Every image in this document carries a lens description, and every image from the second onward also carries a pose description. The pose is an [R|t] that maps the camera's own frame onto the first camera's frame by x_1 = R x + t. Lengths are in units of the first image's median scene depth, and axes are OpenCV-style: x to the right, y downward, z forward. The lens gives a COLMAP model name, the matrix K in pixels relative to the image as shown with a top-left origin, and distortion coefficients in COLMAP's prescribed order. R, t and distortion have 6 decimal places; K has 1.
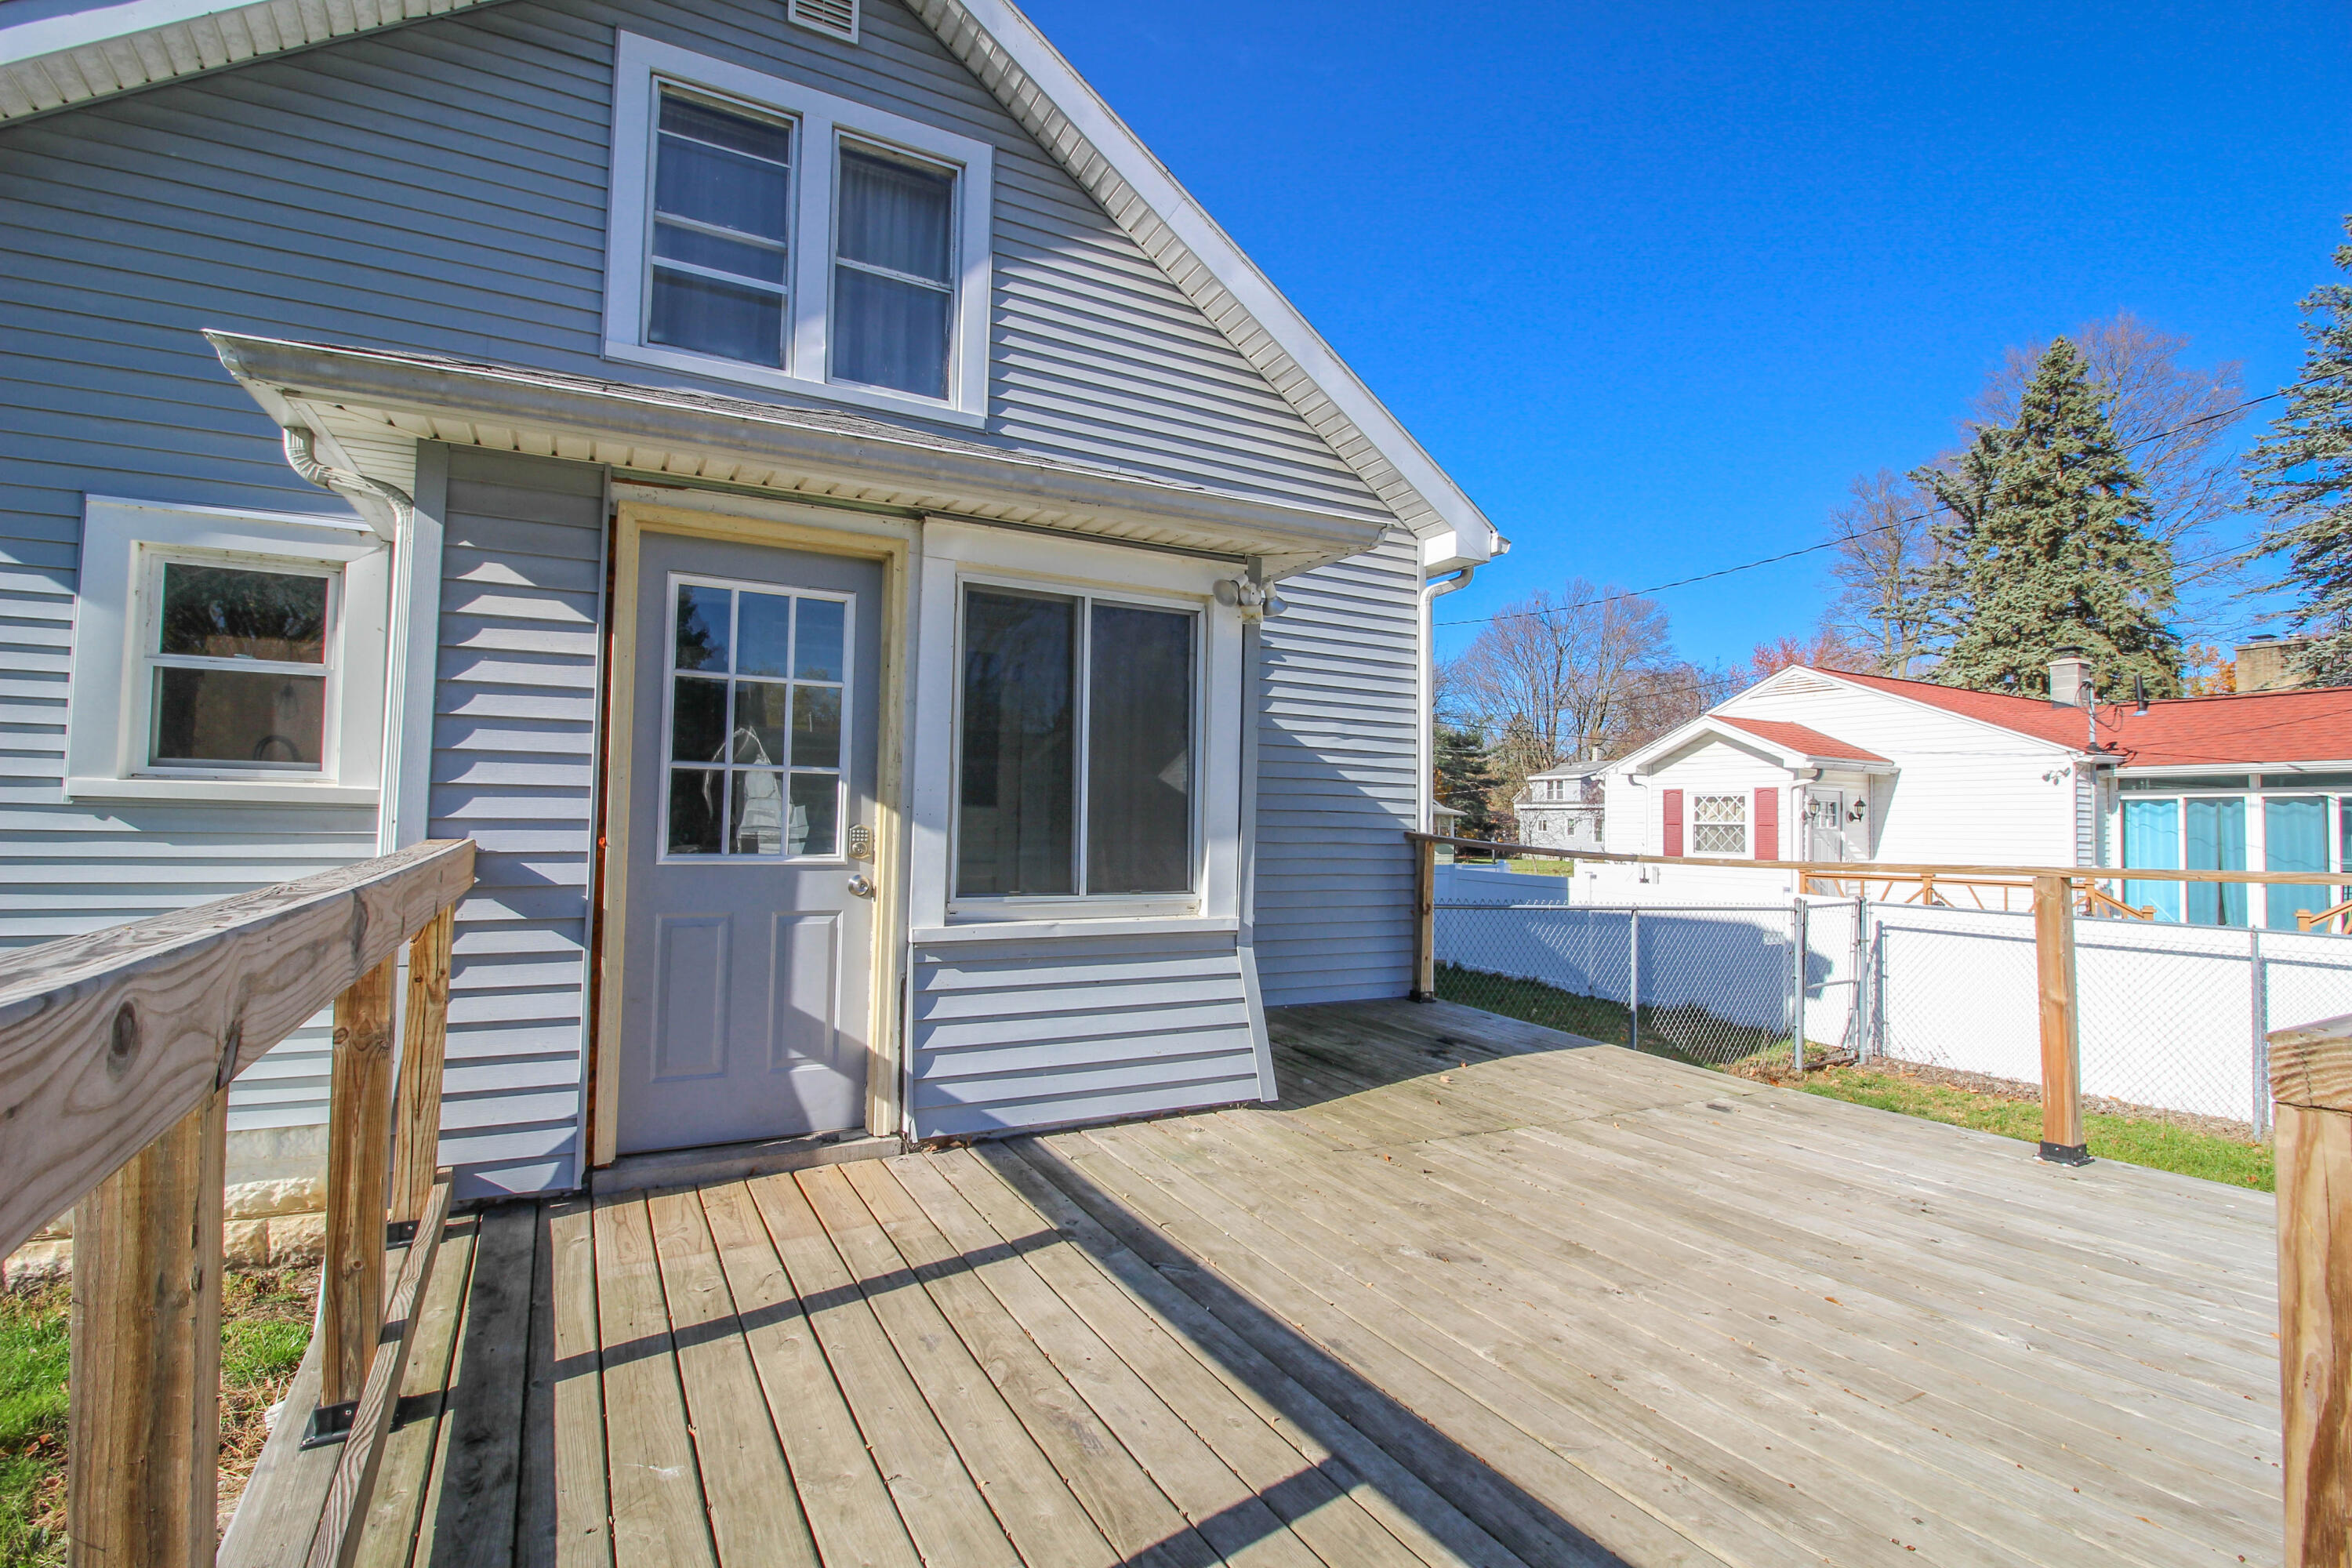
lens RADIAL K [[1090.1, 0, 1189.6], [0, 1090.1, 774.6], [0, 0, 1]] dist [-0.002641, -0.010647]
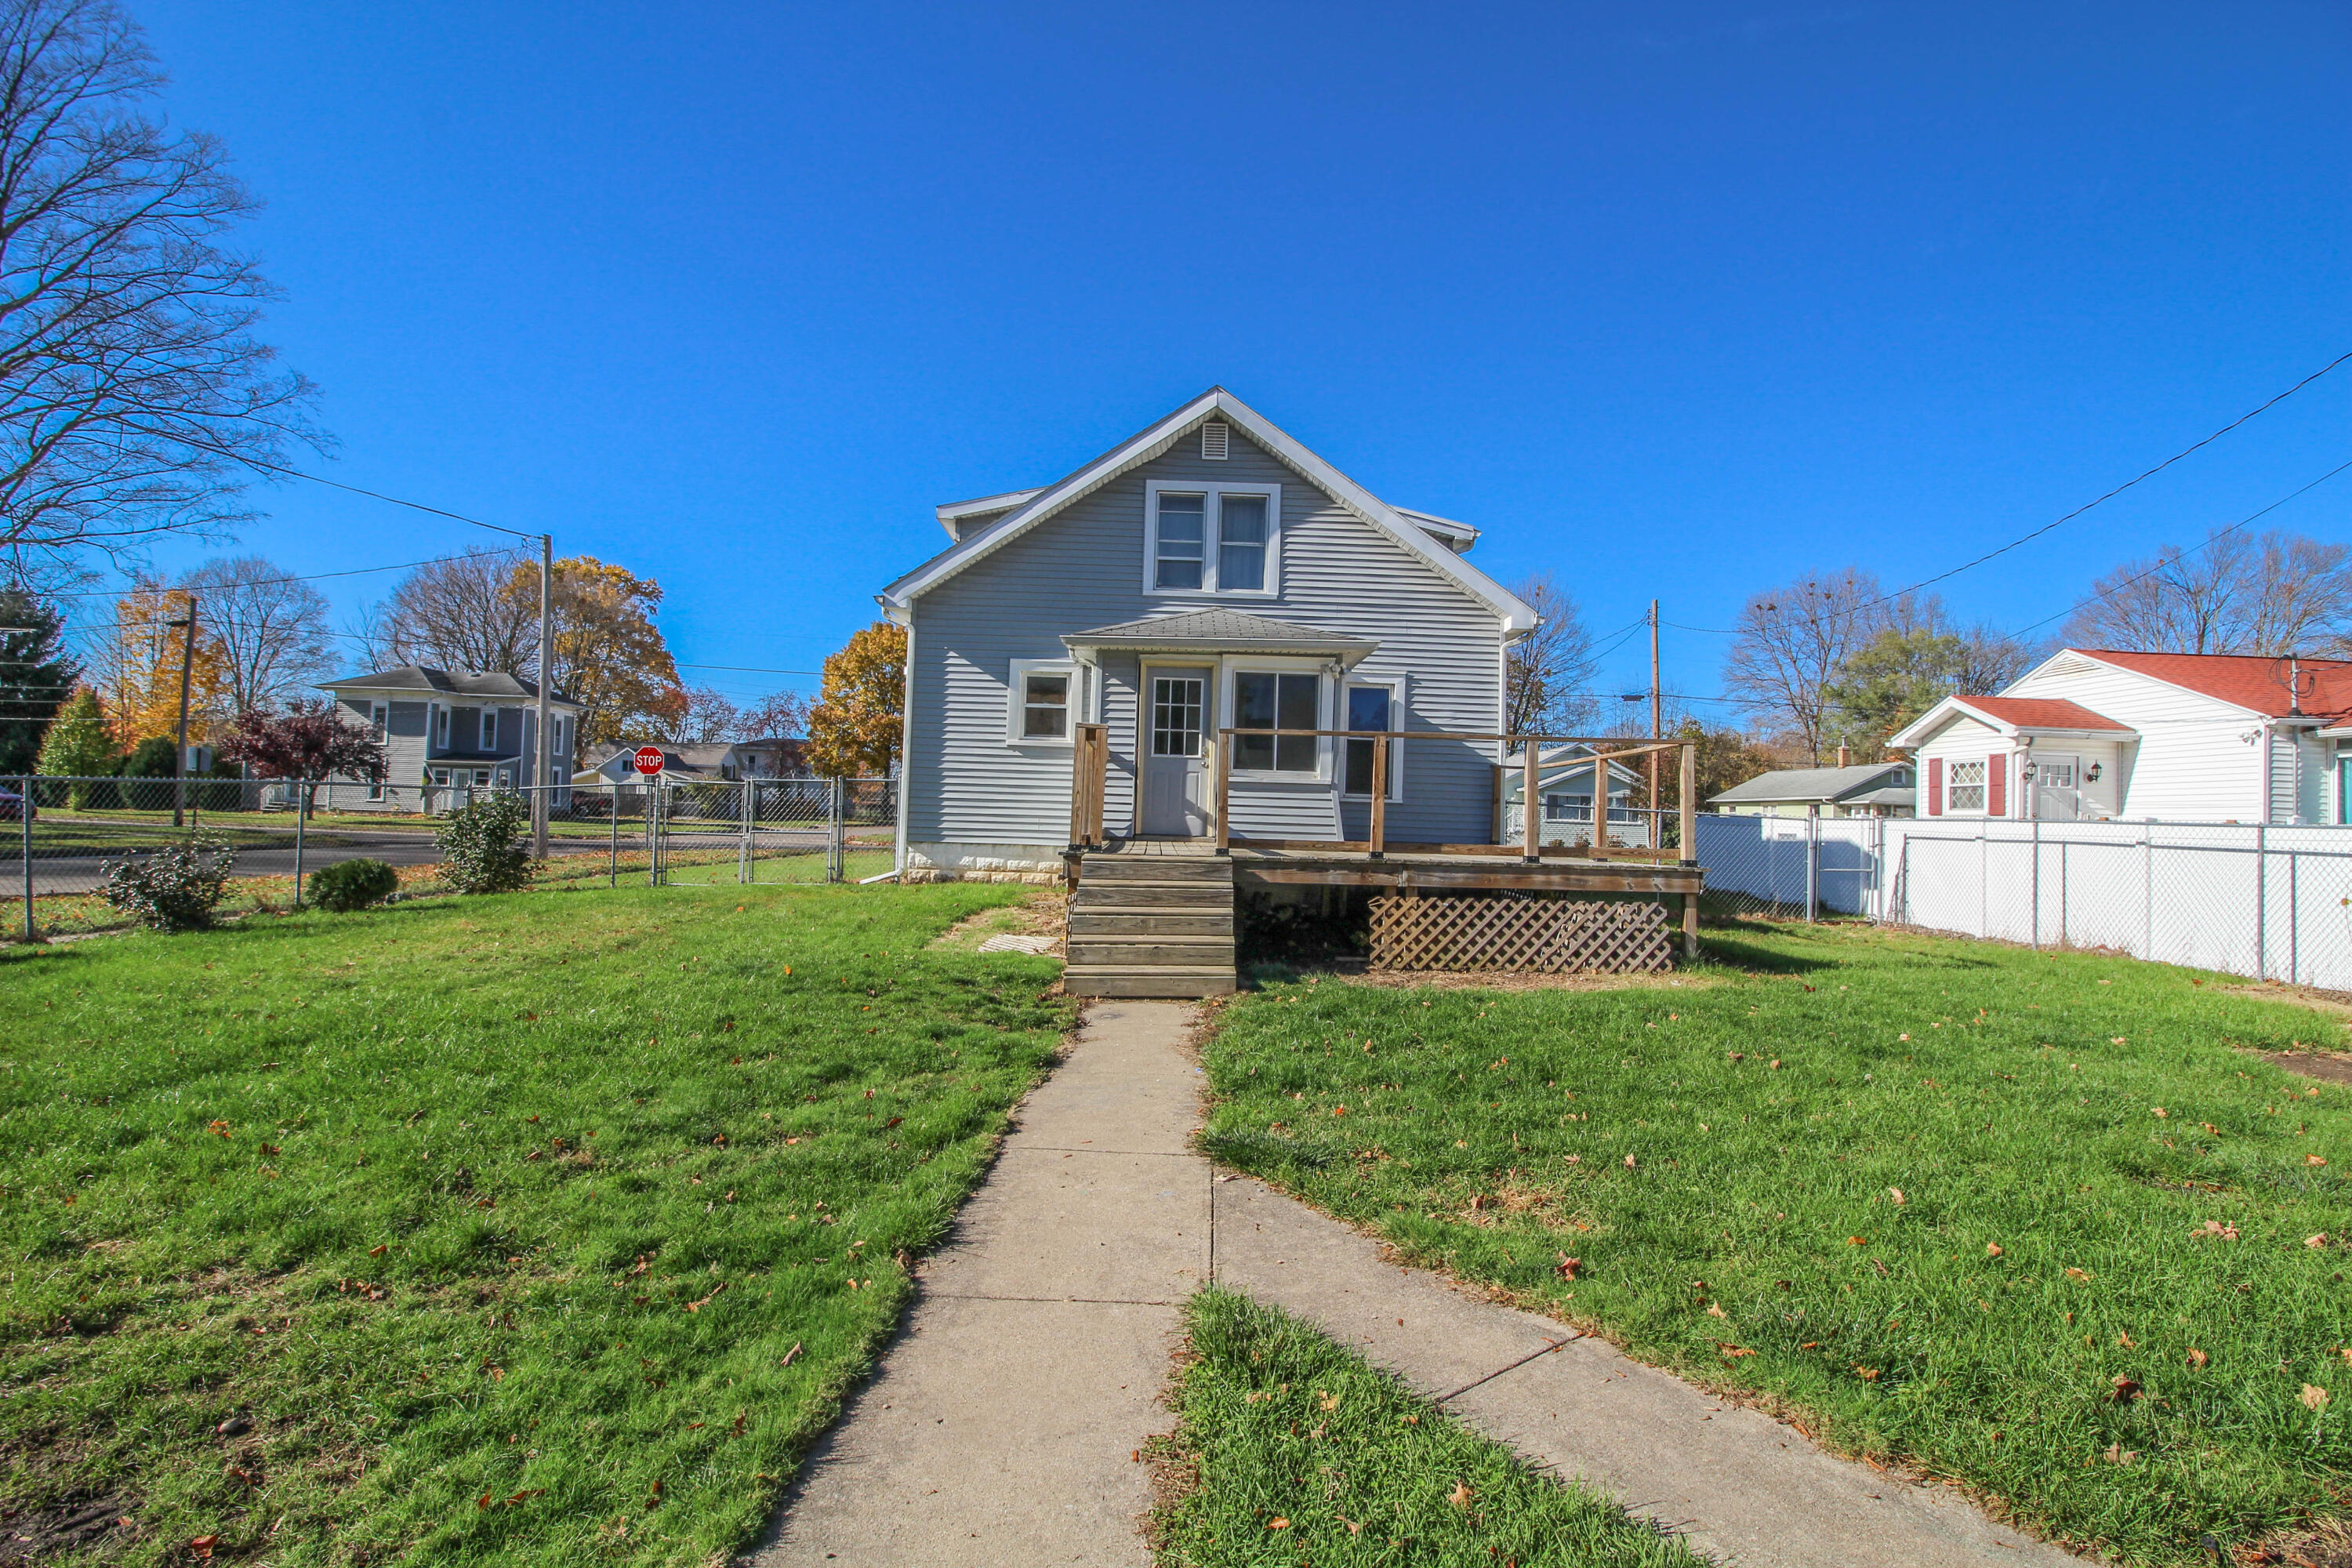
lens RADIAL K [[1090.1, 0, 1185.8], [0, 1090.1, 778.1], [0, 0, 1]] dist [-0.002641, -0.010647]
pose [[0.881917, -0.006271, -0.471363, 0.836207], [0.005399, 0.999980, -0.003202, 0.104024], [0.471374, 0.000279, 0.881933, -1.359132]]
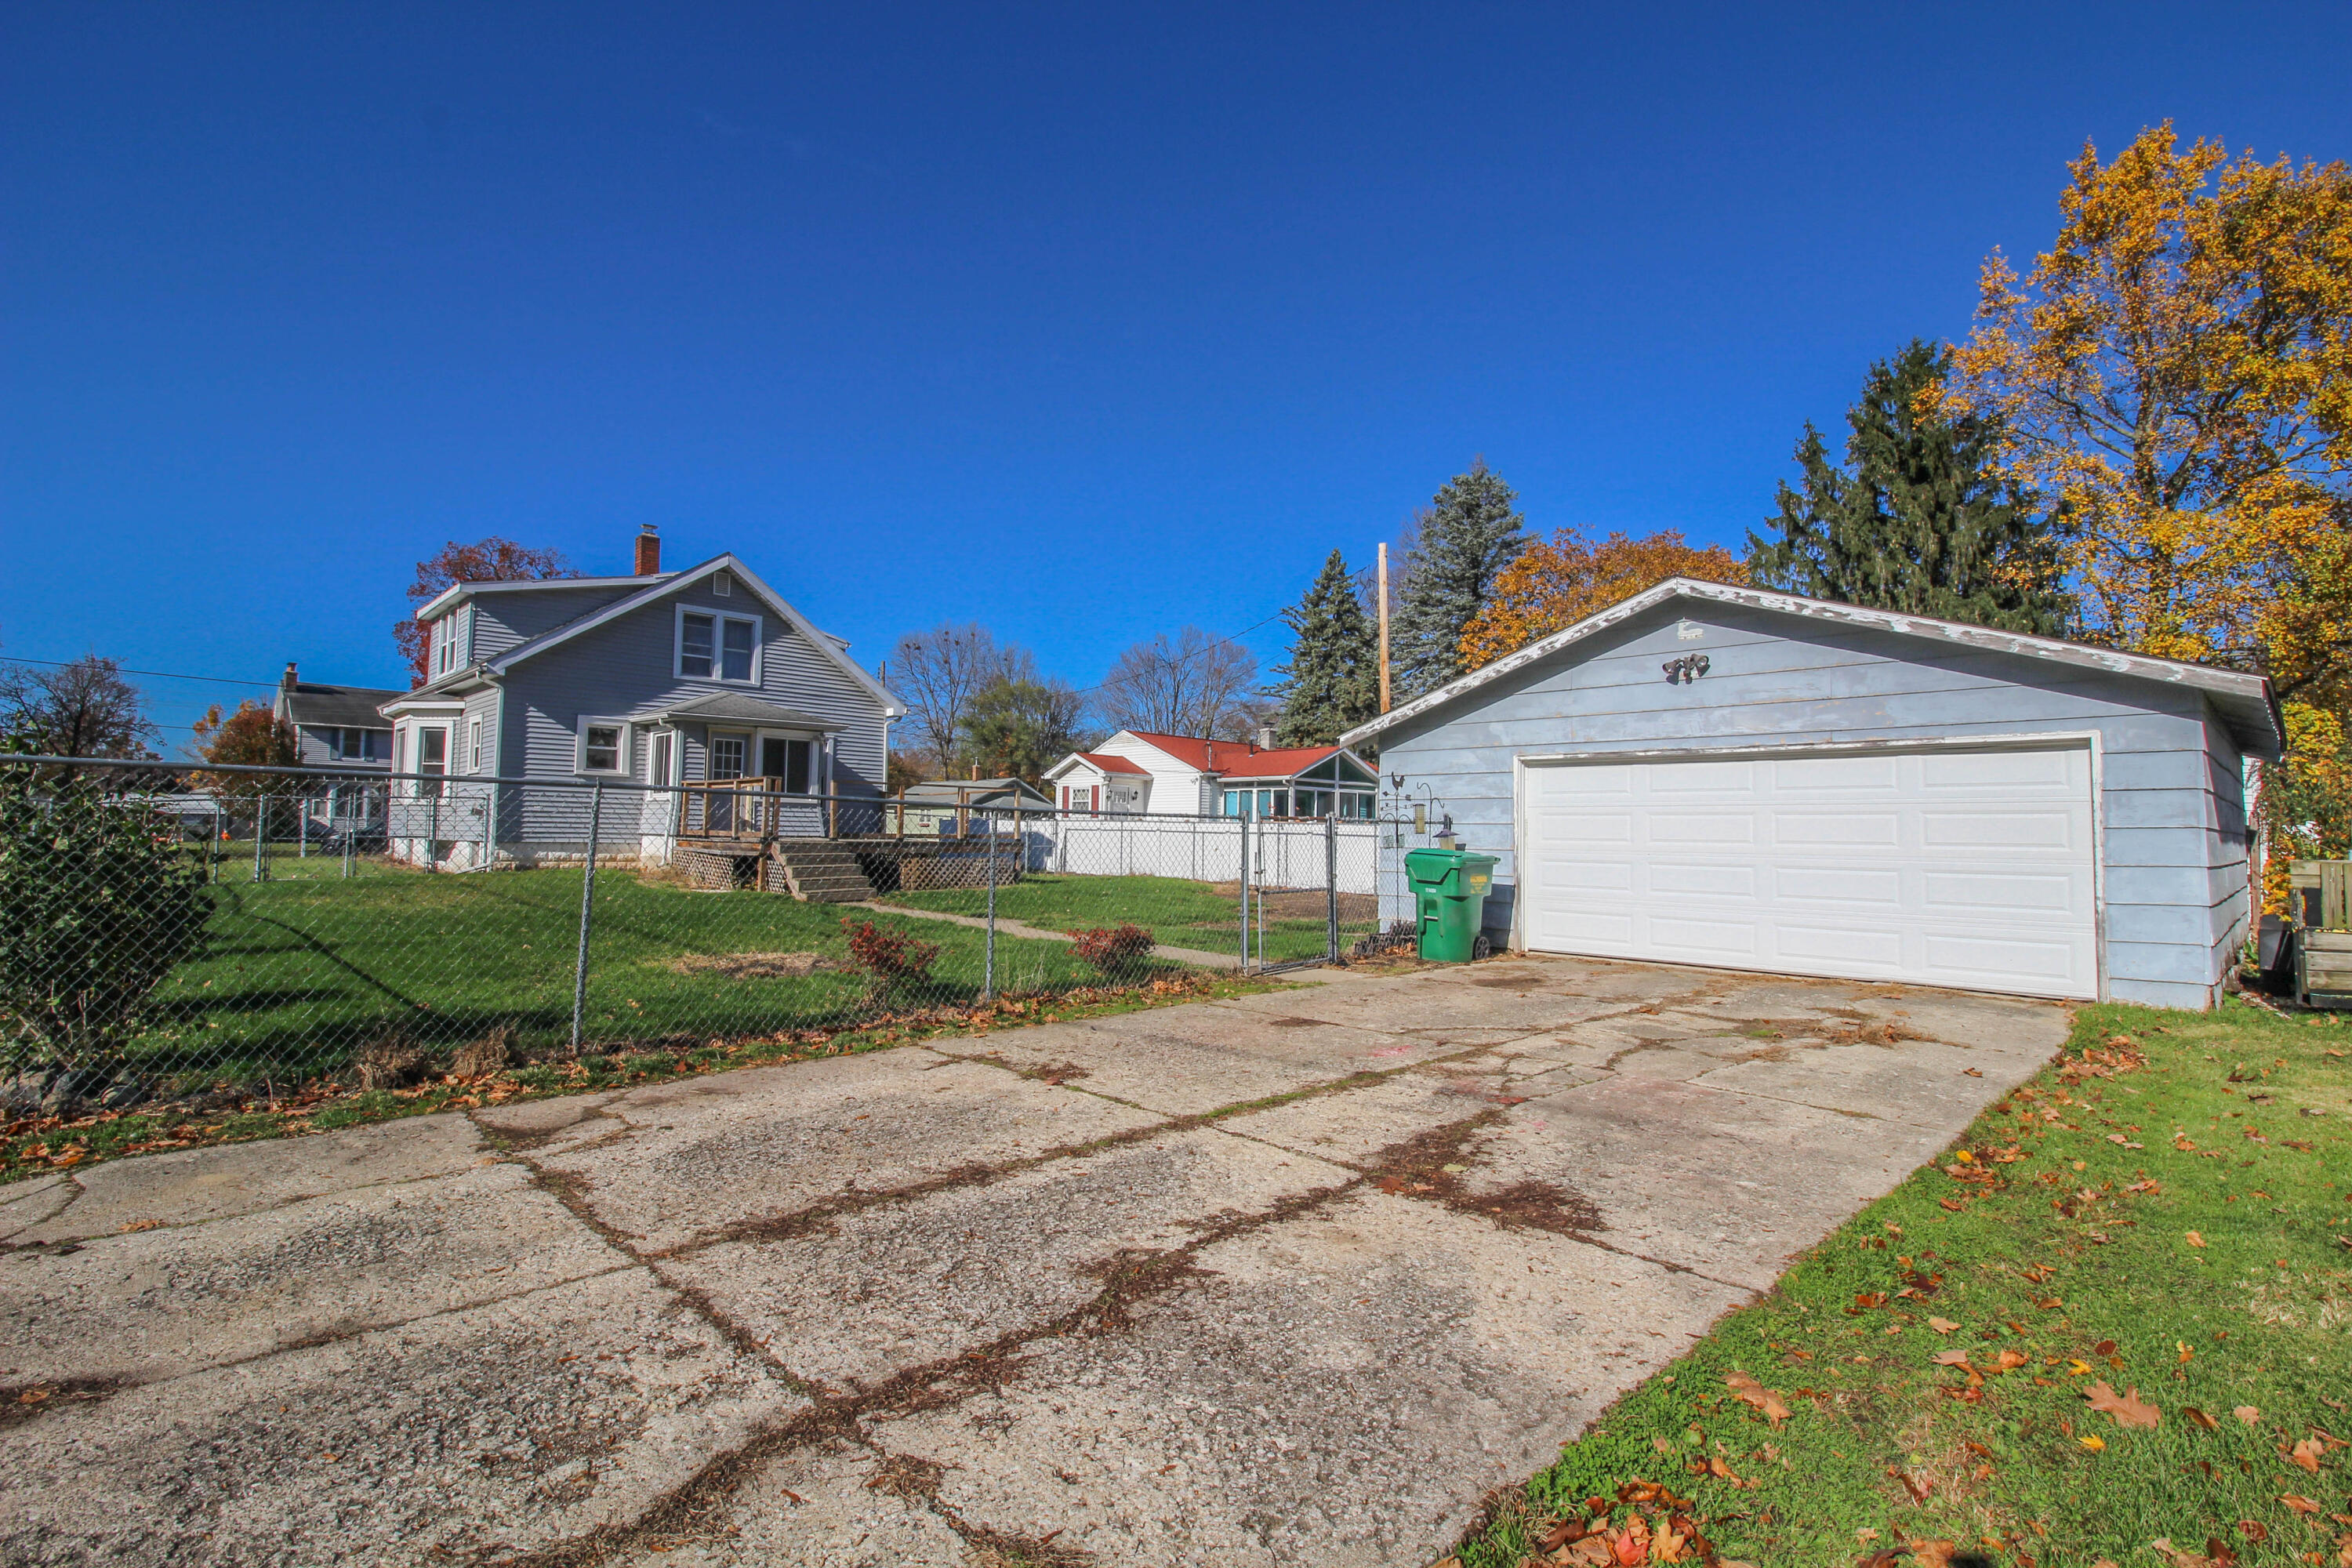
lens RADIAL K [[1090.1, 0, 1185.5], [0, 1090.1, 778.6], [0, 0, 1]] dist [-0.002641, -0.010647]
pose [[0.962053, 0.013690, 0.272519, 0.245682], [-0.012449, 0.999903, -0.006284, 0.027544], [-0.272578, 0.002653, 0.962130, -3.458080]]
